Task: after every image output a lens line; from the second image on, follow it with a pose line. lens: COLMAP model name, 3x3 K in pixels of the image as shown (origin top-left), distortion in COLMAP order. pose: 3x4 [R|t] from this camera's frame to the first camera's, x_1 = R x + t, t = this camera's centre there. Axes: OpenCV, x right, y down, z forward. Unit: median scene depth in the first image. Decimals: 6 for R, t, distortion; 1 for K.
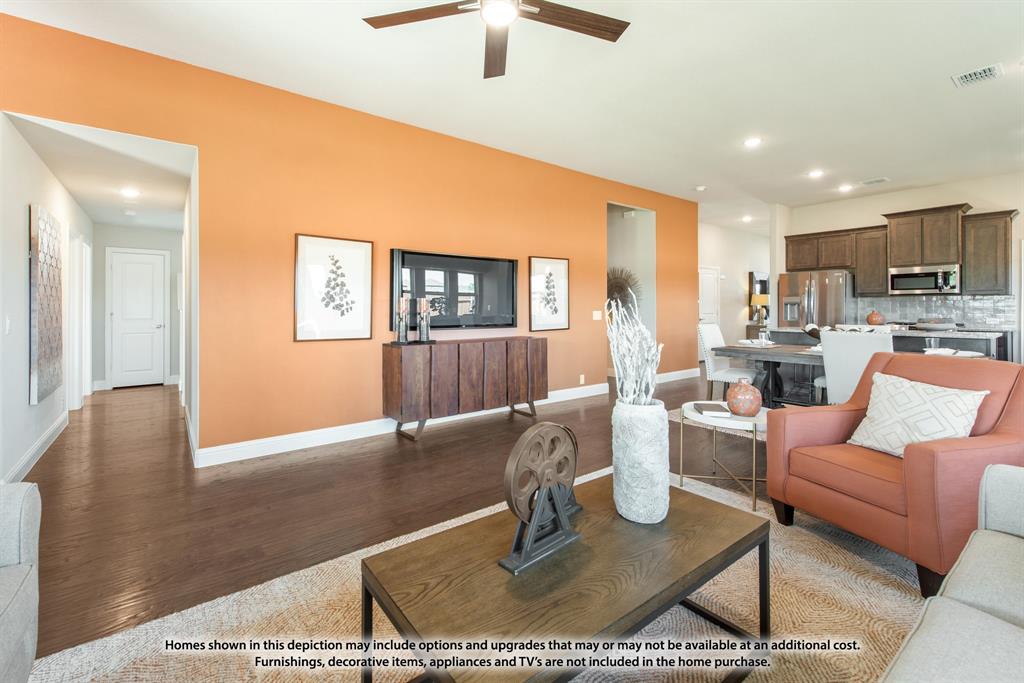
lens RADIAL K [[439.9, 0, 482.6], [0, 439.9, 307.0], [0, 0, 1]] dist [0.004249, -0.001184]
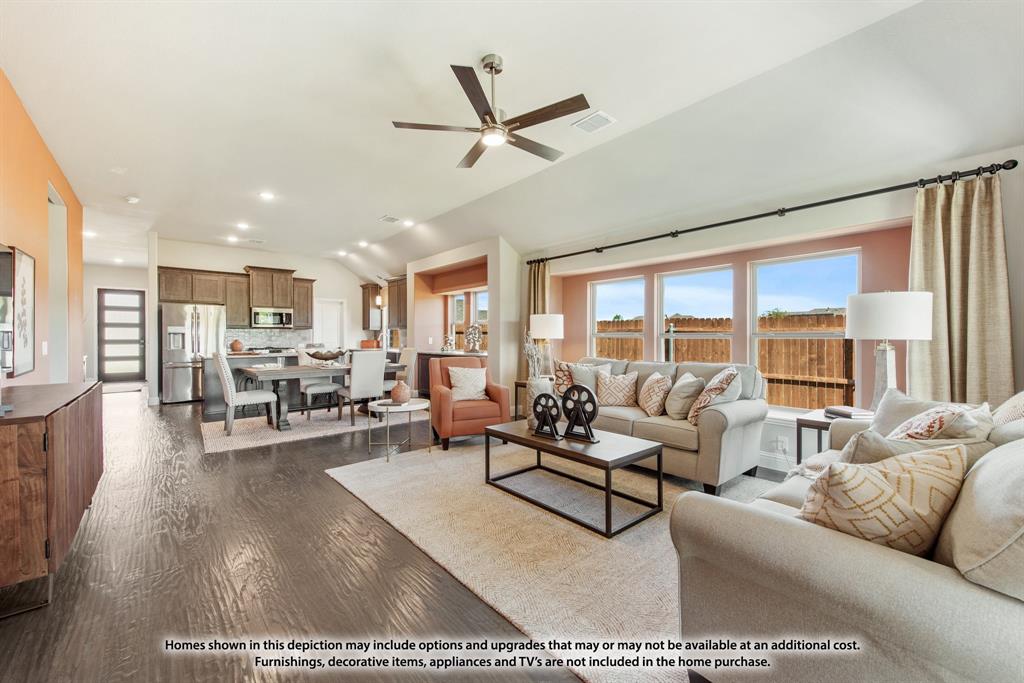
lens RADIAL K [[410.1, 0, 532.6], [0, 410.1, 342.6], [0, 0, 1]] dist [0.003261, -0.000651]
pose [[-0.111852, -0.010196, 0.993673, -0.404125], [-0.001567, 0.999948, 0.010084, 0.004959], [-0.993724, -0.000429, -0.111862, 0.291227]]
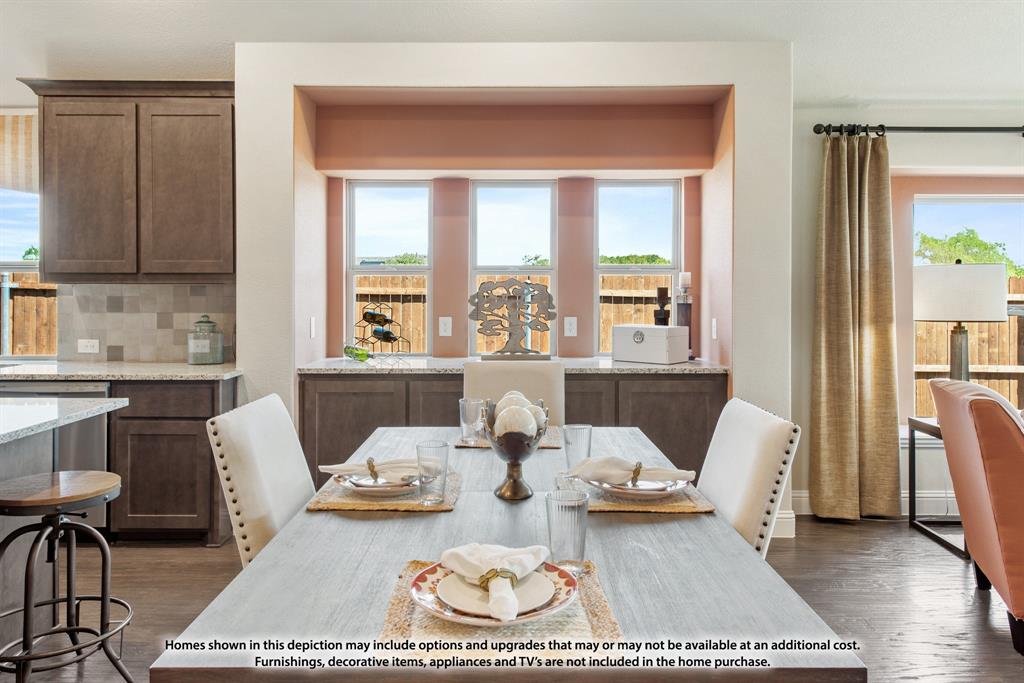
lens RADIAL K [[729.8, 0, 517.9], [0, 729.8, 298.4], [0, 0, 1]] dist [0.024230, -0.017810]
pose [[-0.811255, -0.004064, 0.584678, 0.330364], [-0.001246, 0.999986, 0.005221, -0.016624], [-0.584691, 0.003506, -0.811248, 0.868890]]
